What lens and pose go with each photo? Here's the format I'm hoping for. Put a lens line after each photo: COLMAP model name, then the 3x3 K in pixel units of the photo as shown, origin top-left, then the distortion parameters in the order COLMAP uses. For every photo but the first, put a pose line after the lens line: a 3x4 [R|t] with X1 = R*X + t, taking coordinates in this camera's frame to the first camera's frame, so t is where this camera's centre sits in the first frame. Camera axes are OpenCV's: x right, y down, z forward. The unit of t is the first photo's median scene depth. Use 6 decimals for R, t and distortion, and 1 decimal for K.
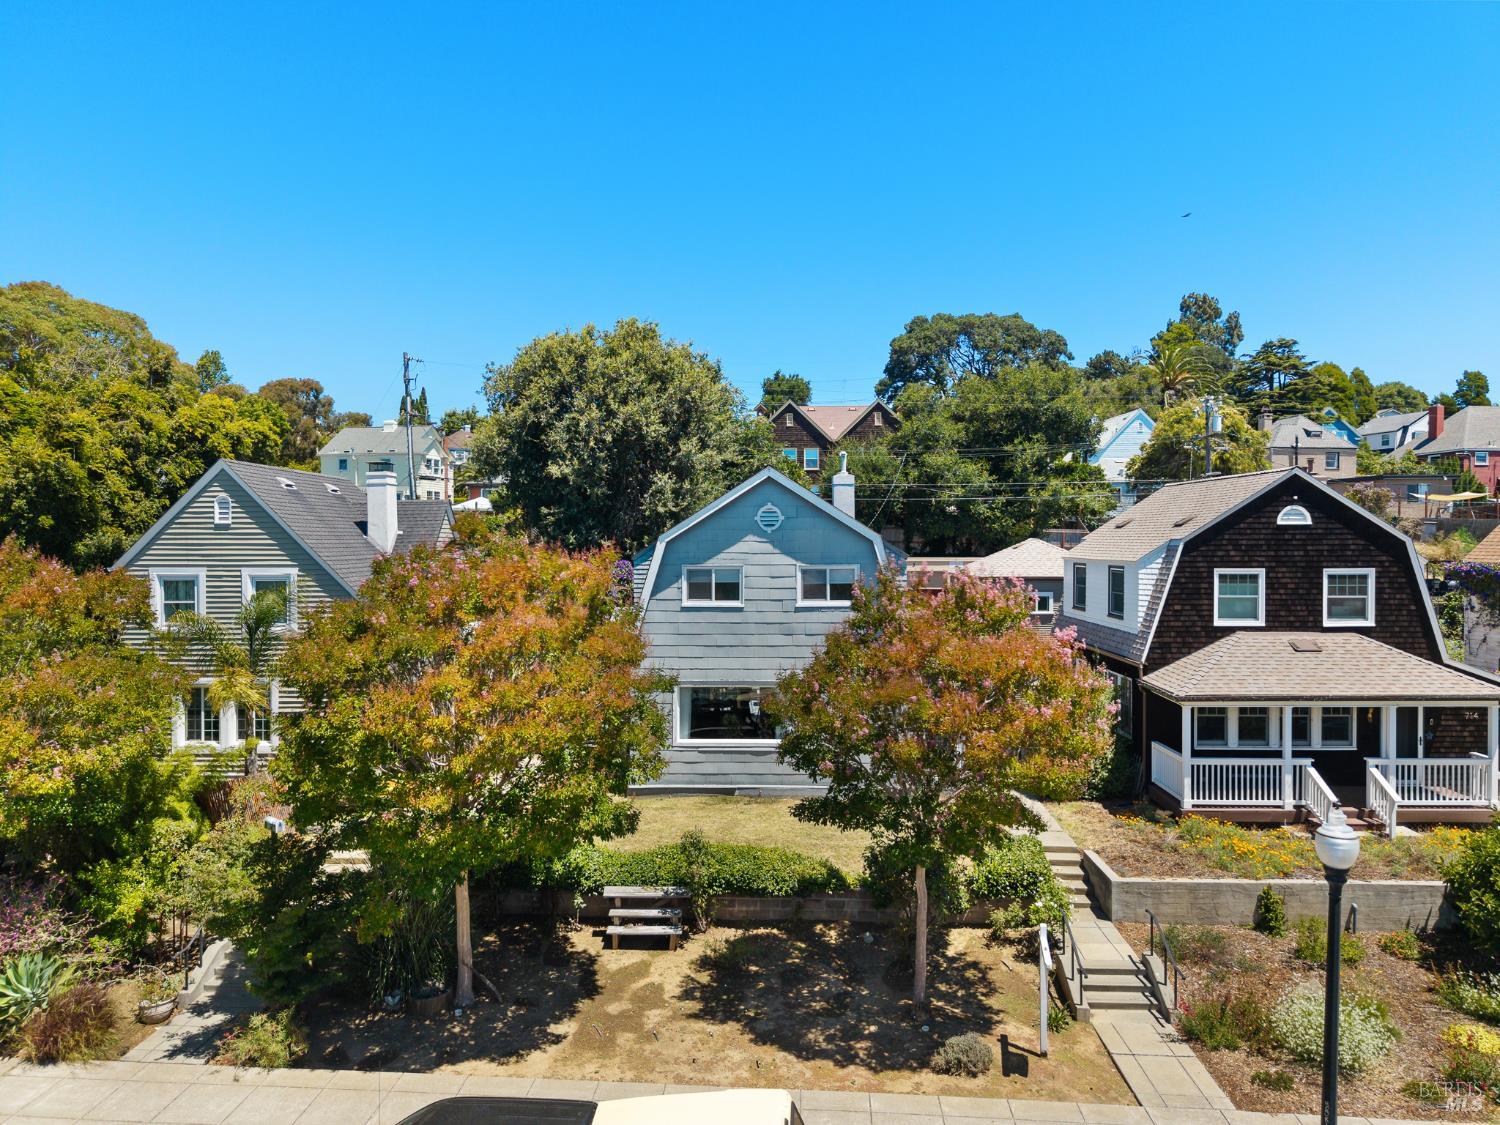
lens RADIAL K [[1059.2, 0, 750.0], [0, 1059.2, 562.5], [0, 0, 1]] dist [0.003938, 0.002969]
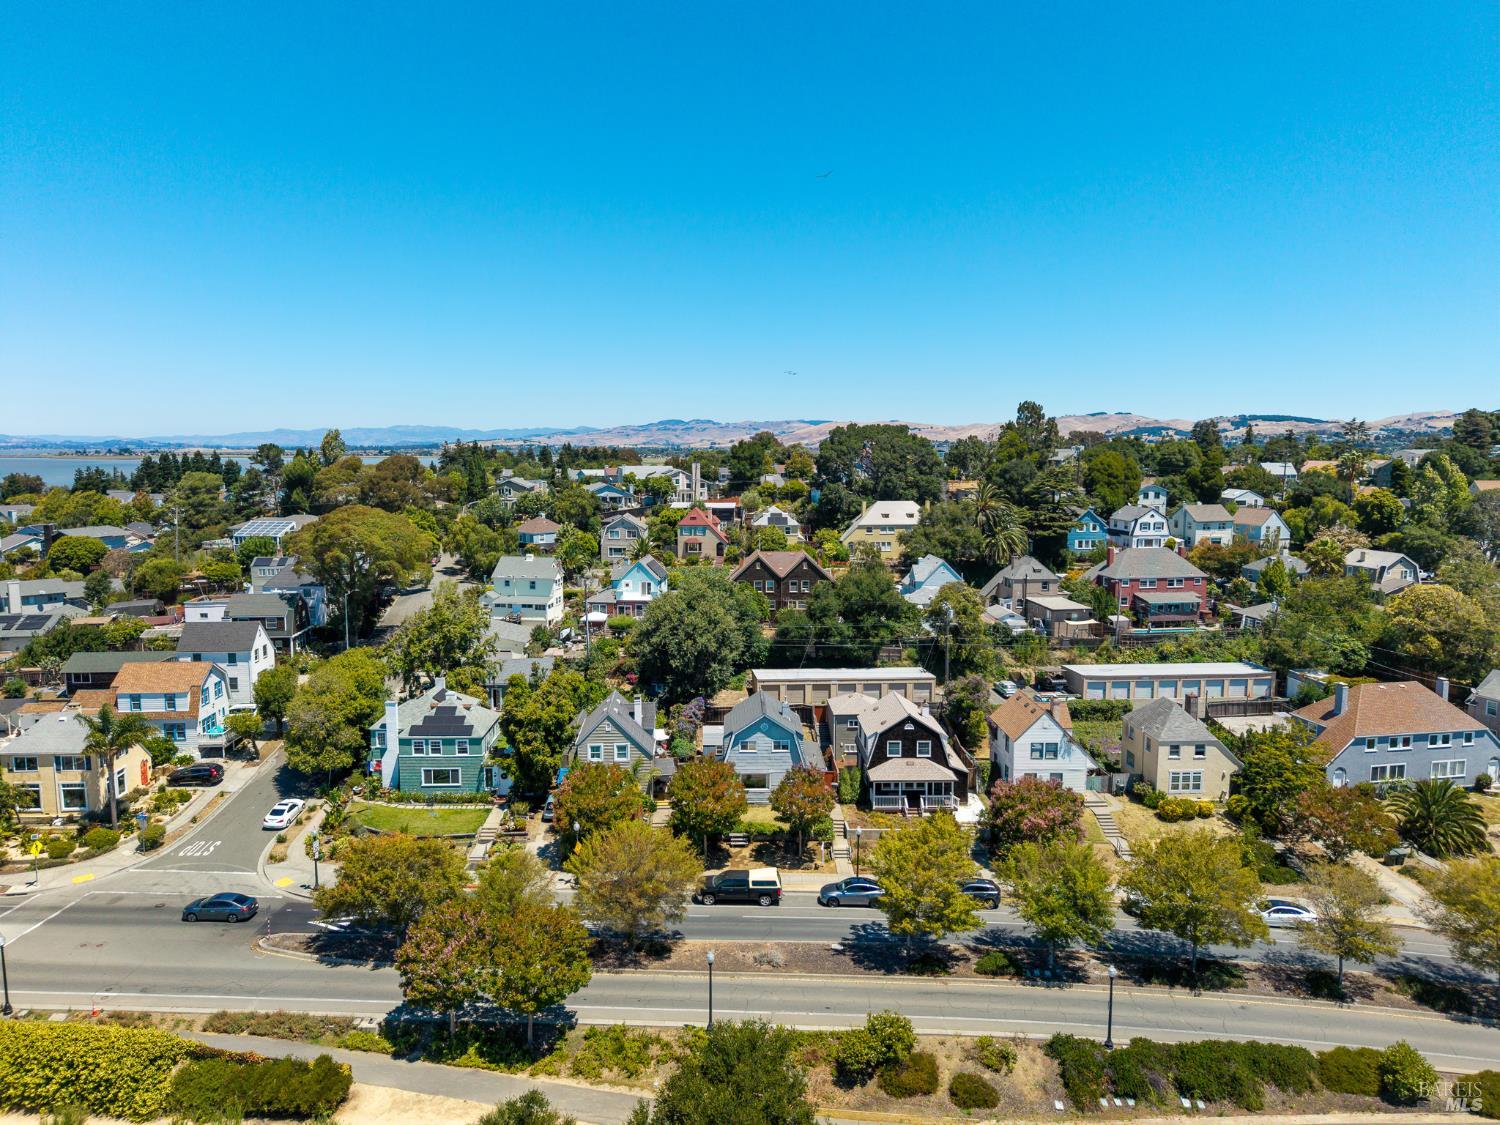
lens RADIAL K [[1044.8, 0, 770.0], [0, 1044.8, 560.8], [0, 0, 1]] dist [0.054981, 0.000381]
pose [[0.997489, 0.001097, 0.070814, -0.227380], [-0.007608, 0.995754, 0.091742, -0.990293], [-0.070413, -0.092051, 0.993262, -2.616279]]
